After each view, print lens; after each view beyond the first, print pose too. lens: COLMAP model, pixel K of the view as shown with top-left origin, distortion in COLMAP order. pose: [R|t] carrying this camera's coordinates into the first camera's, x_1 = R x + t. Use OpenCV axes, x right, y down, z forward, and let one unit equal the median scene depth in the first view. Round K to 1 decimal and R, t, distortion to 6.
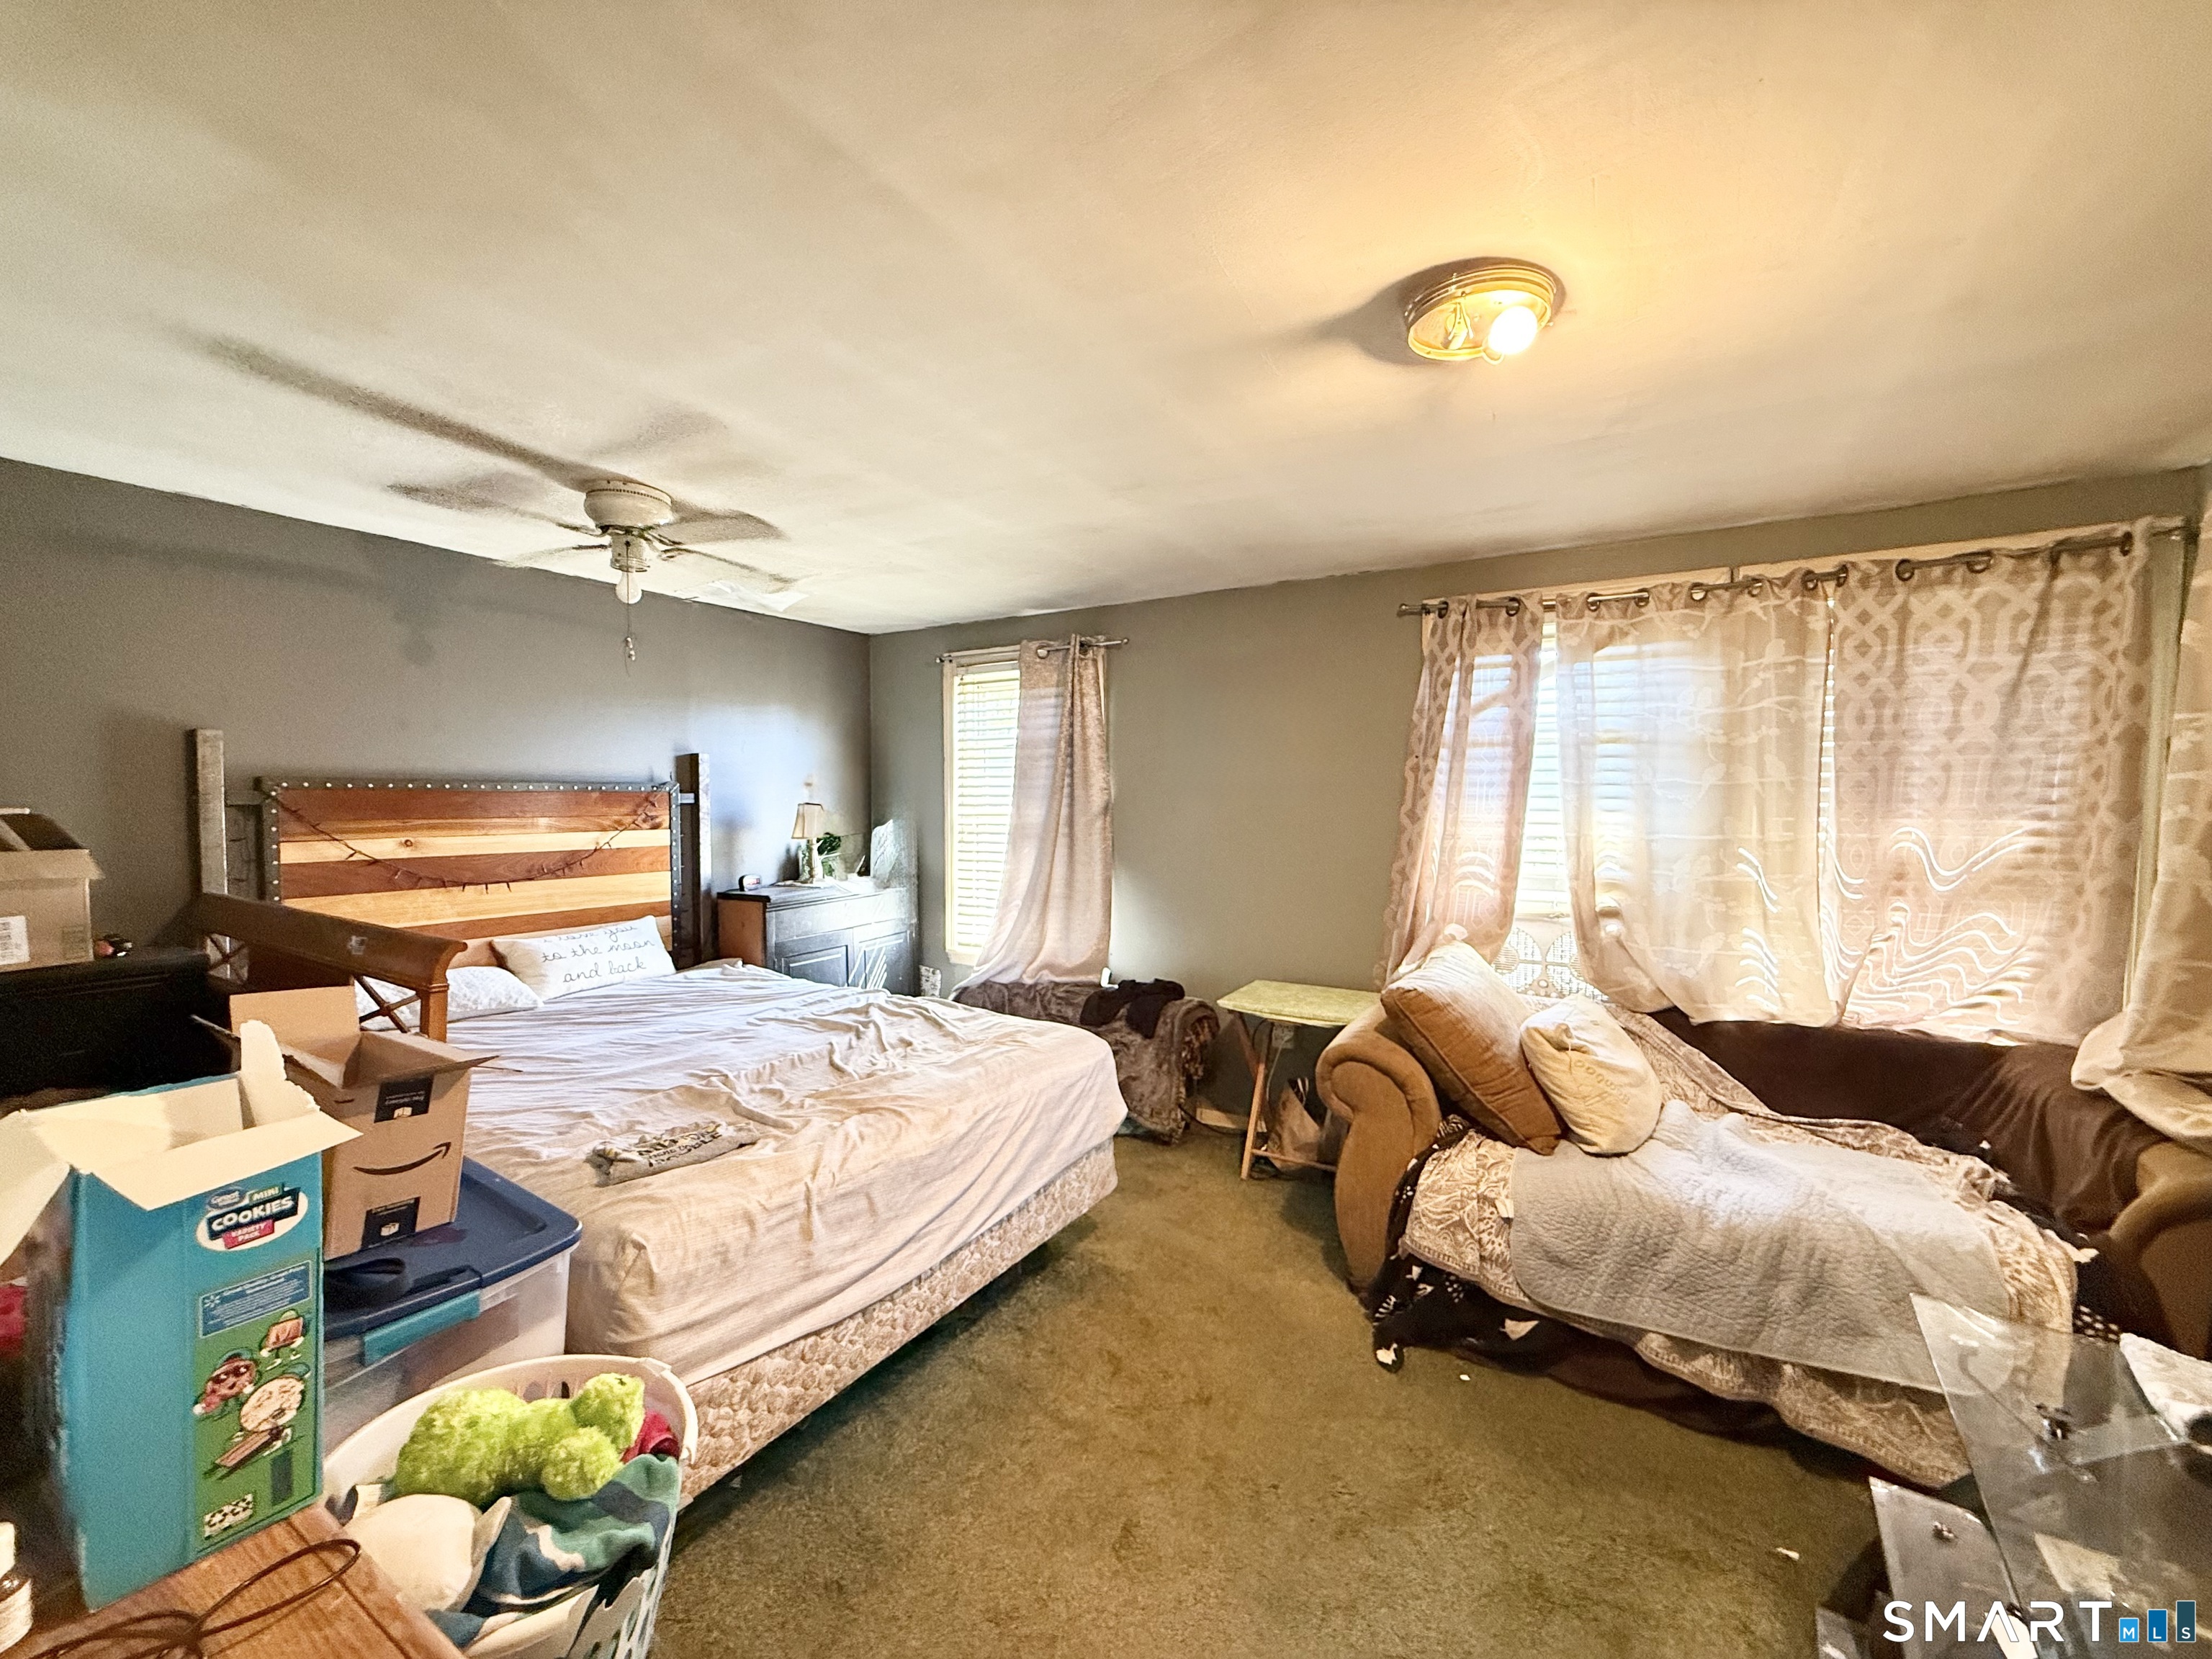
lens RADIAL K [[880.9, 0, 1101.1], [0, 880.9, 832.9], [0, 0, 1]] dist [-0.002176, -0.000083]
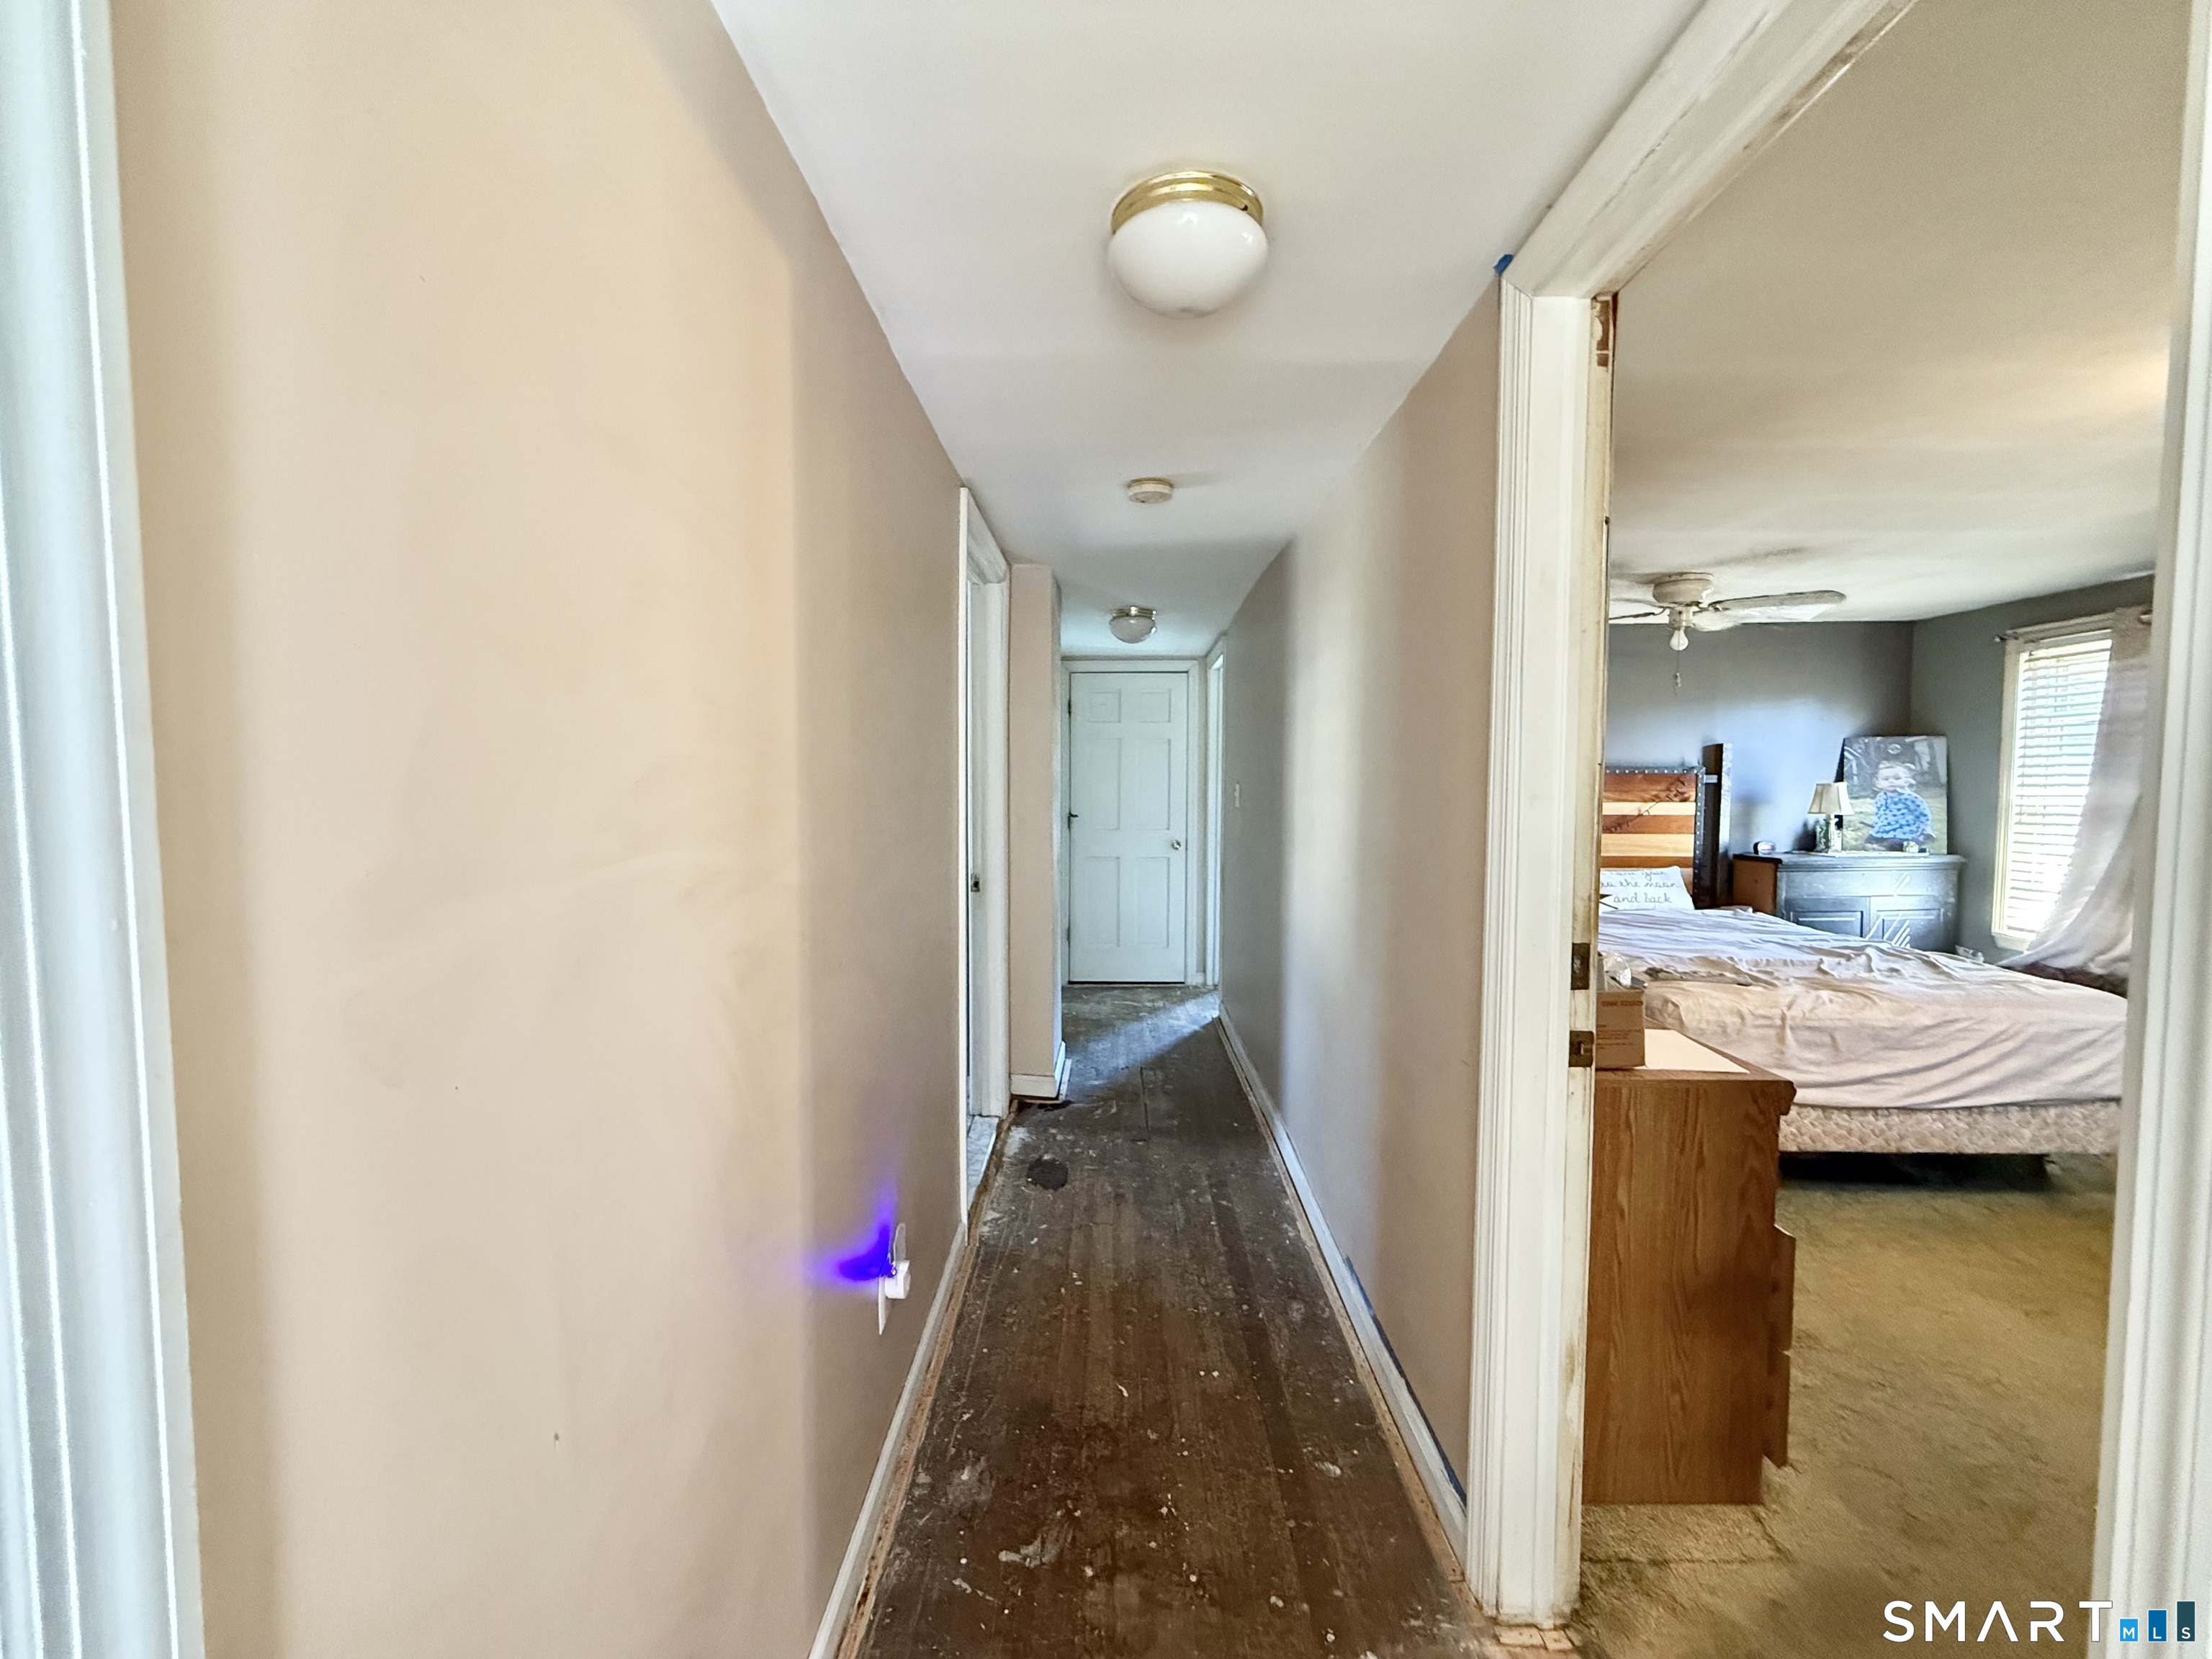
lens RADIAL K [[880.9, 0, 1098.7], [0, 880.9, 826.2], [0, 0, 1]] dist [-0.002176, -0.000083]
pose [[0.504019, 0.041121, -0.862713, 0.199757], [-0.035133, 0.999015, 0.027092, 0.027609], [0.862978, 0.016655, 0.504968, -0.440366]]
